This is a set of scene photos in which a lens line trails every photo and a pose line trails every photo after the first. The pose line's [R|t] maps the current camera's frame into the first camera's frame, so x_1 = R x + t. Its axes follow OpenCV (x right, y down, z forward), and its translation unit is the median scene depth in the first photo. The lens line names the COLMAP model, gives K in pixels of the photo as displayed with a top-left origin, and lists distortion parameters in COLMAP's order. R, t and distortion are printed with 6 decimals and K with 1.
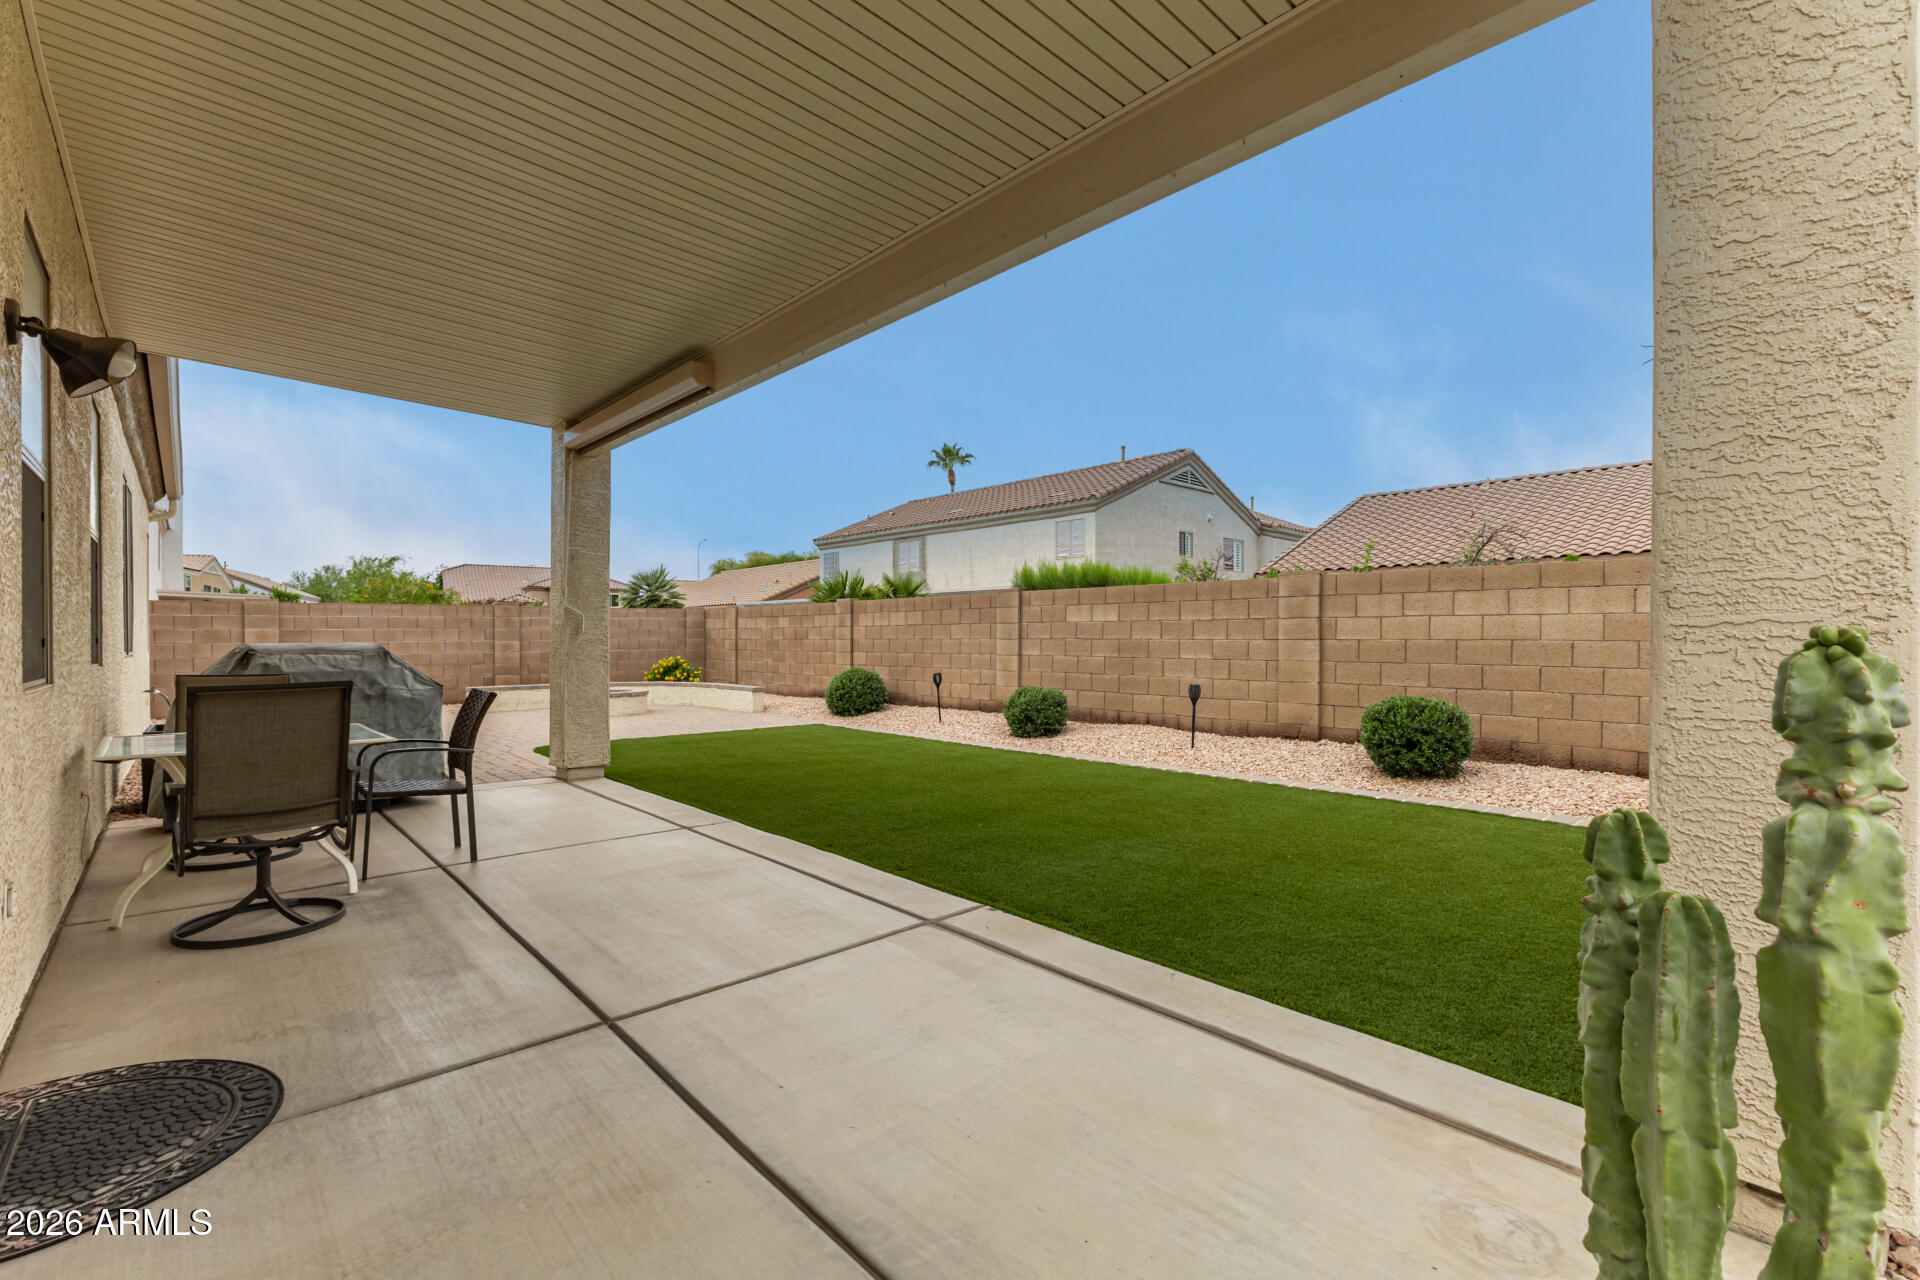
lens RADIAL K [[826.6, 0, 960.9], [0, 826.6, 641.3], [0, 0, 1]] dist [0.010316, -0.002133]
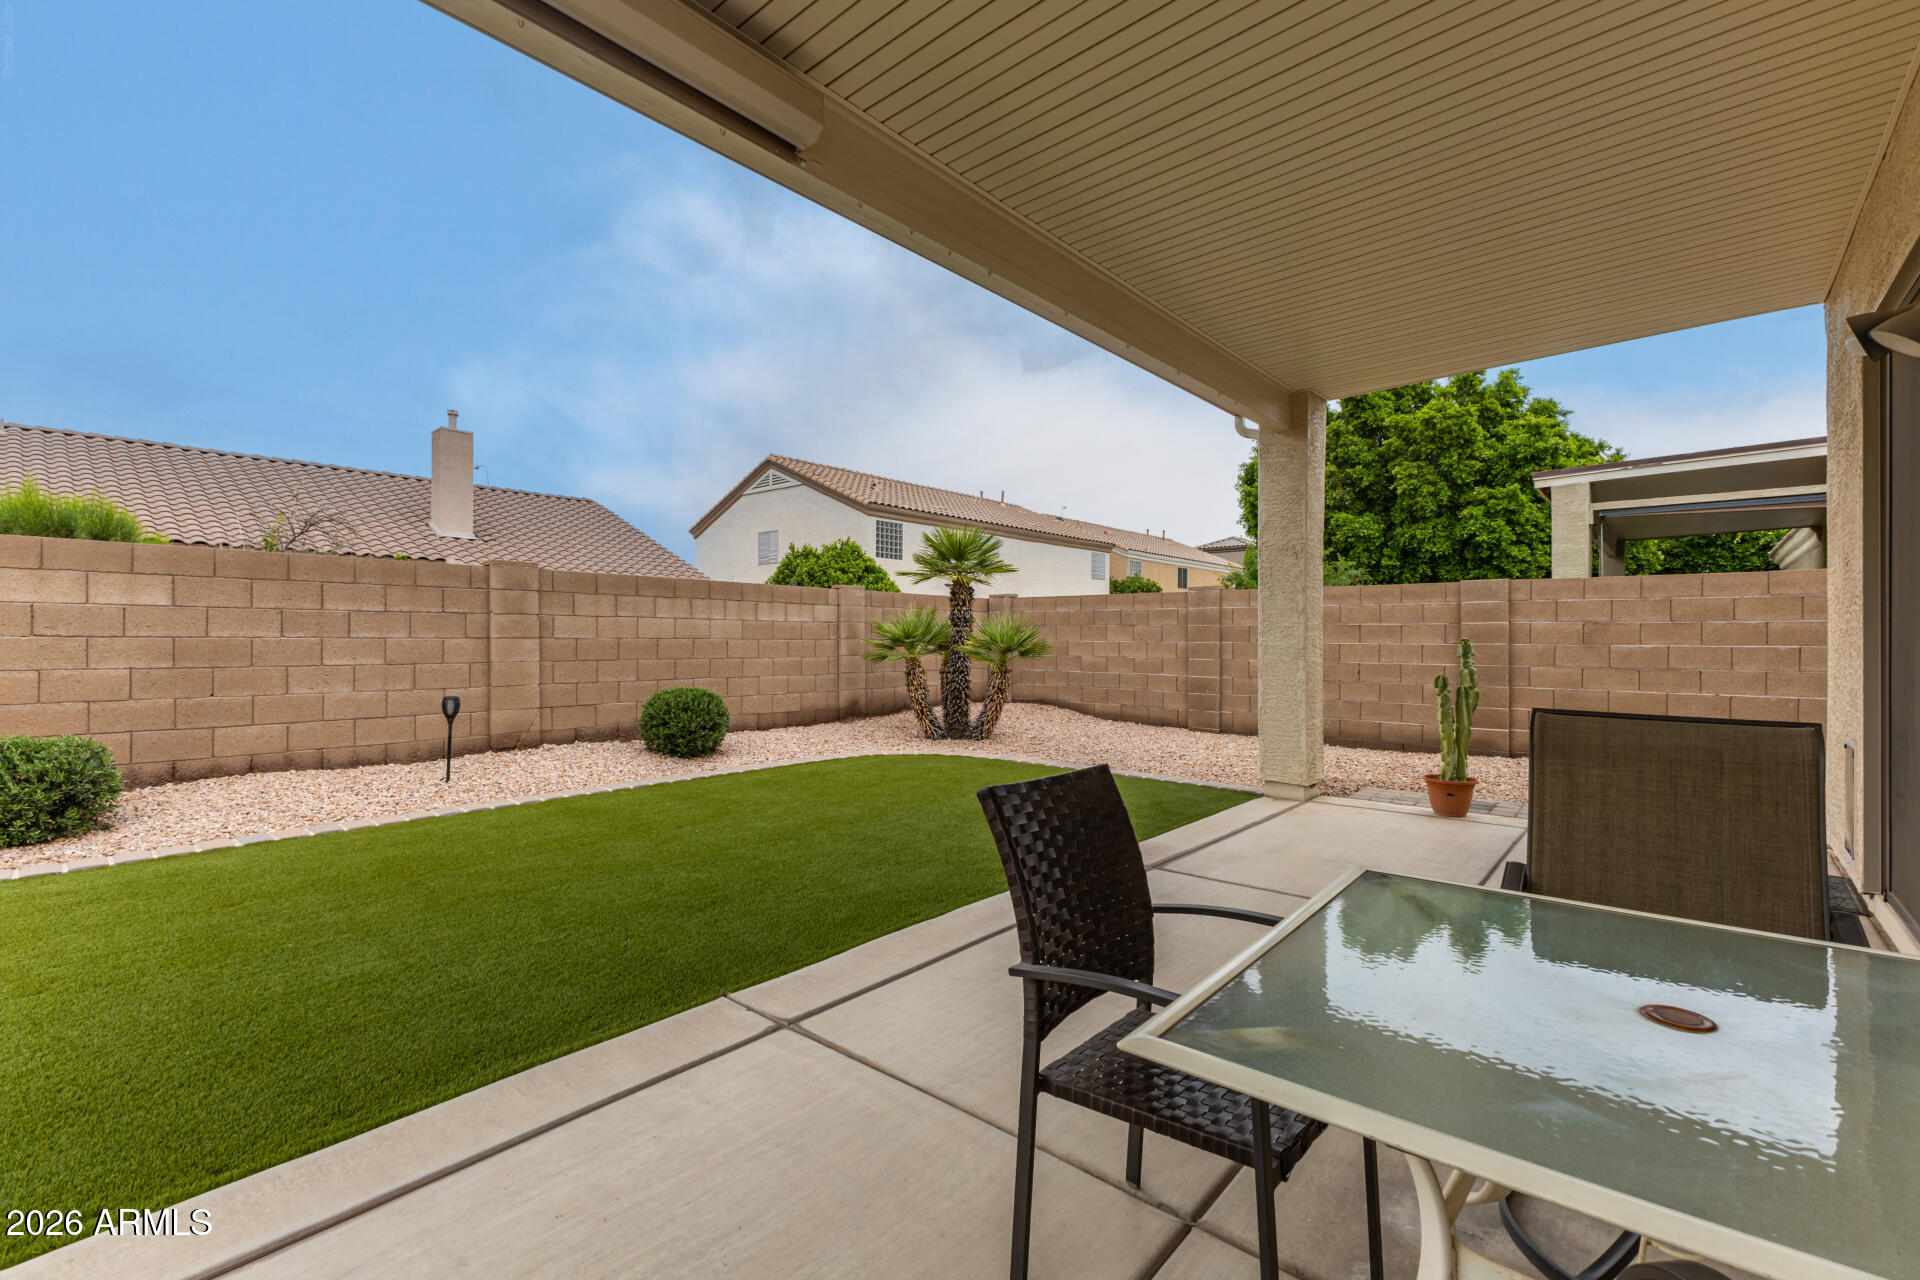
lens RADIAL K [[826.6, 0, 957.5], [0, 826.6, 634.0], [0, 0, 1]] dist [0.010316, -0.002133]
pose [[-0.111945, 0.005795, 0.993698, -0.344797], [0.000032, 0.999983, -0.005828, -0.000778], [-0.993714, -0.000621, -0.111943, 0.398543]]
